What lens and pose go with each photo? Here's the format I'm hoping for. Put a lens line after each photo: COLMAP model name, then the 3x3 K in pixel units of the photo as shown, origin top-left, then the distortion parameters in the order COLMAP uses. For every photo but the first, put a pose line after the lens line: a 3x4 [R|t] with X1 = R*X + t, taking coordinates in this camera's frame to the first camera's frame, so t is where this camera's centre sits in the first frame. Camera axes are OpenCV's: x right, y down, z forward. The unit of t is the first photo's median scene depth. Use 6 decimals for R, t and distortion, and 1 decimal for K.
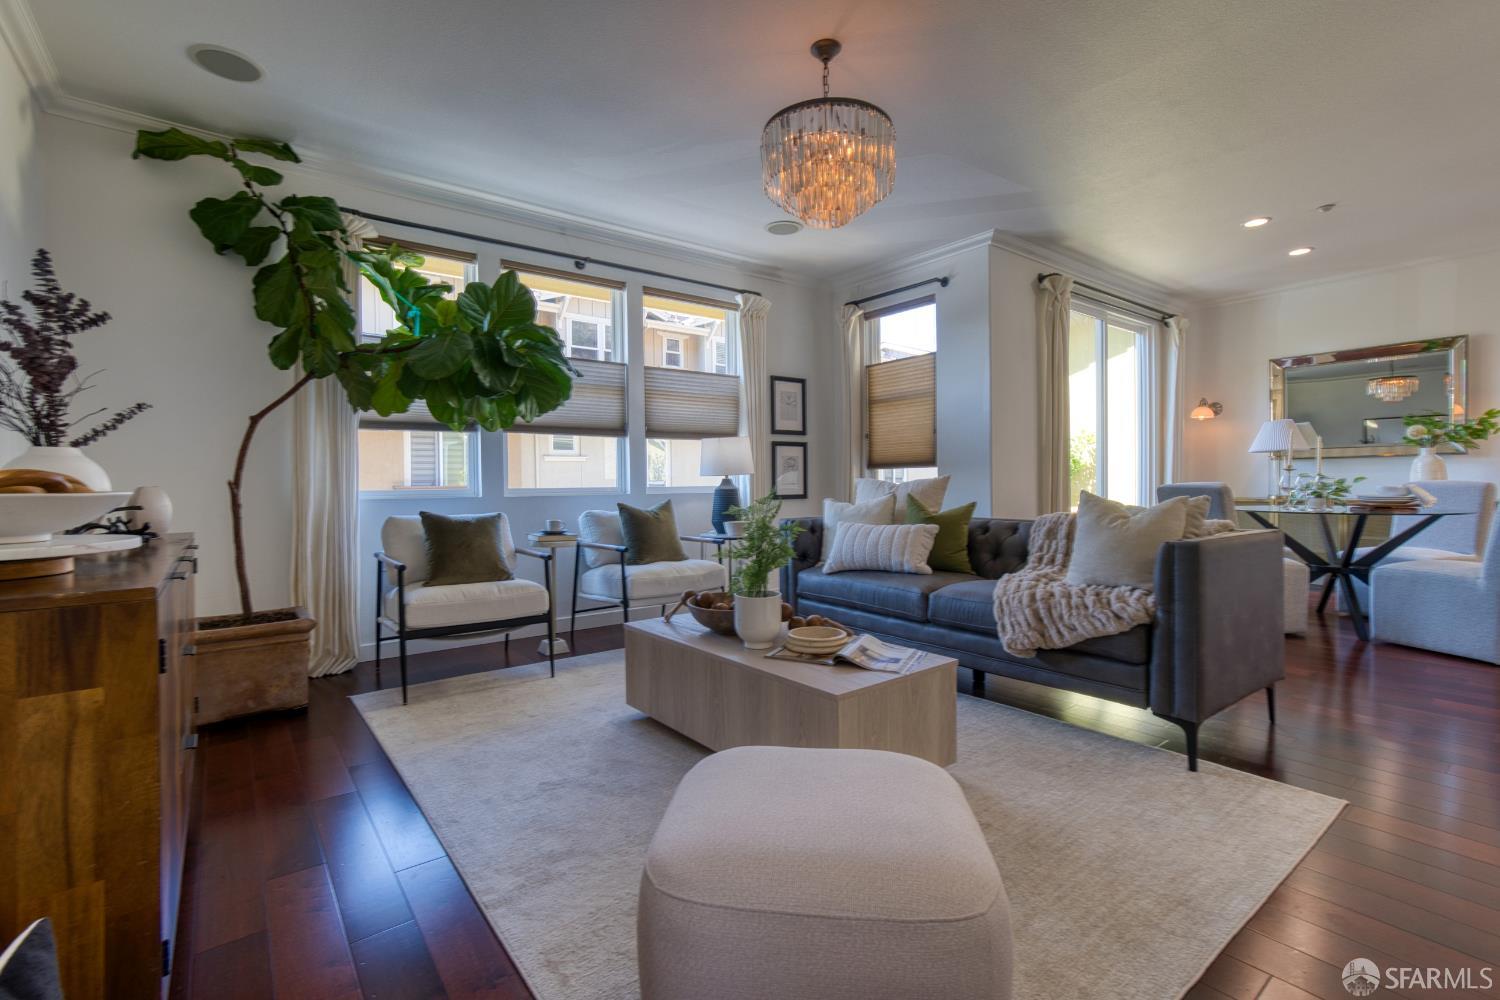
lens RADIAL K [[664.2, 0, 741.8], [0, 664.2, 488.9], [0, 0, 1]] dist [-0.026831, 0.011843]
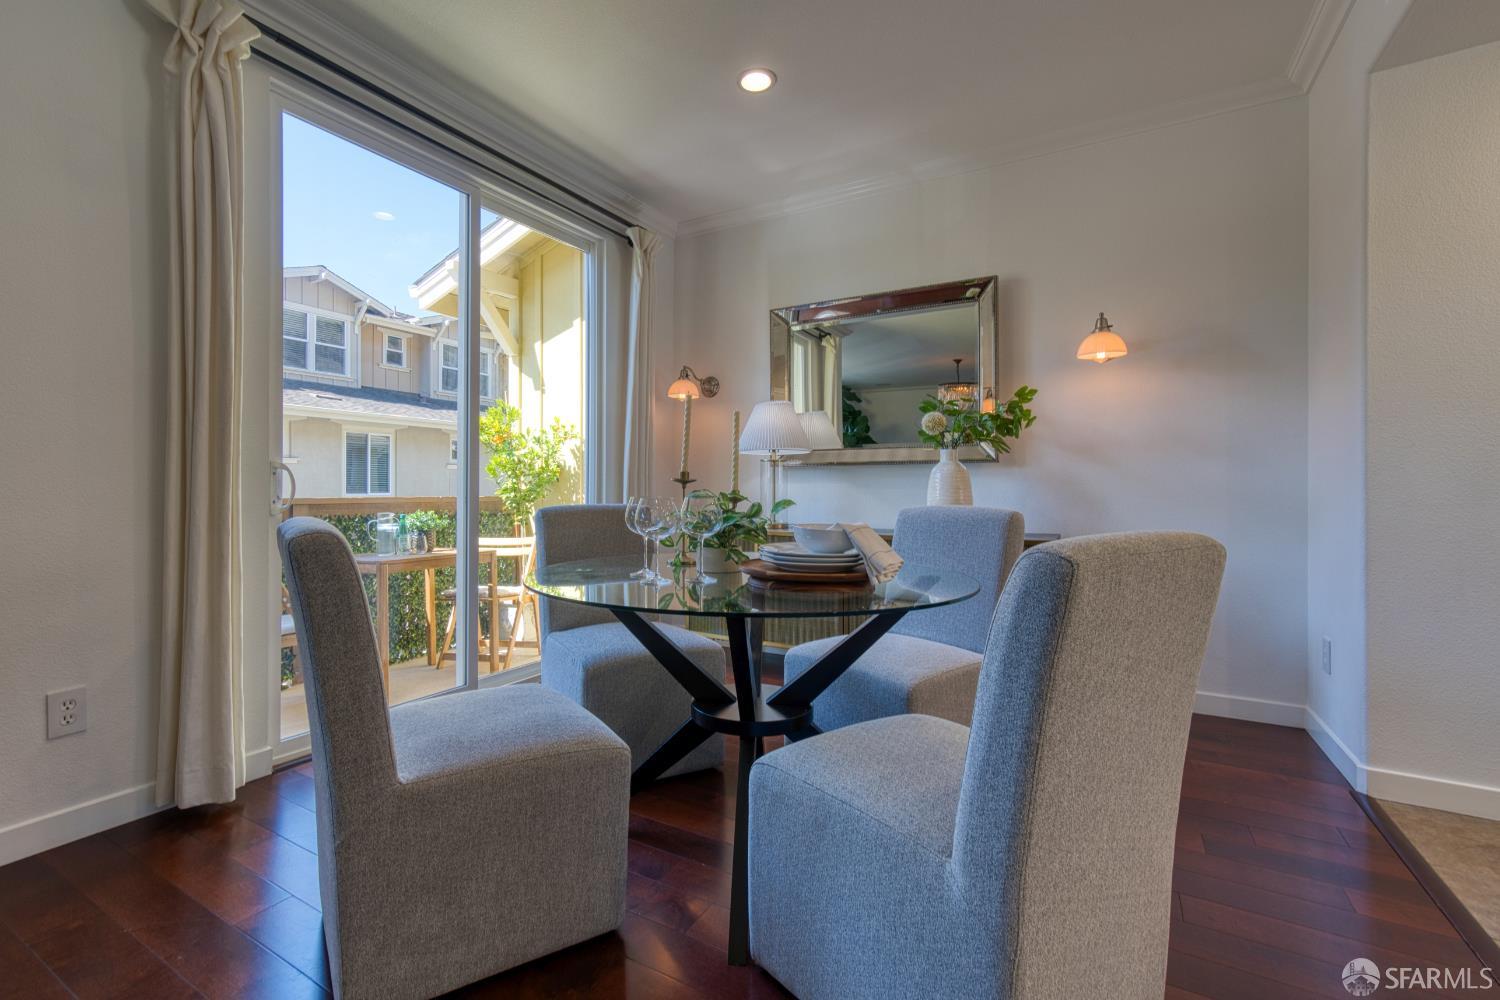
lens RADIAL K [[664.2, 0, 690.4], [0, 664.2, 484.1], [0, 0, 1]] dist [-0.026831, 0.011843]
pose [[0.935700, 0.014042, 0.352516, 0.600285], [-0.007500, 0.999774, -0.019916, -0.016063], [-0.352716, 0.015991, 0.935594, 0.502575]]
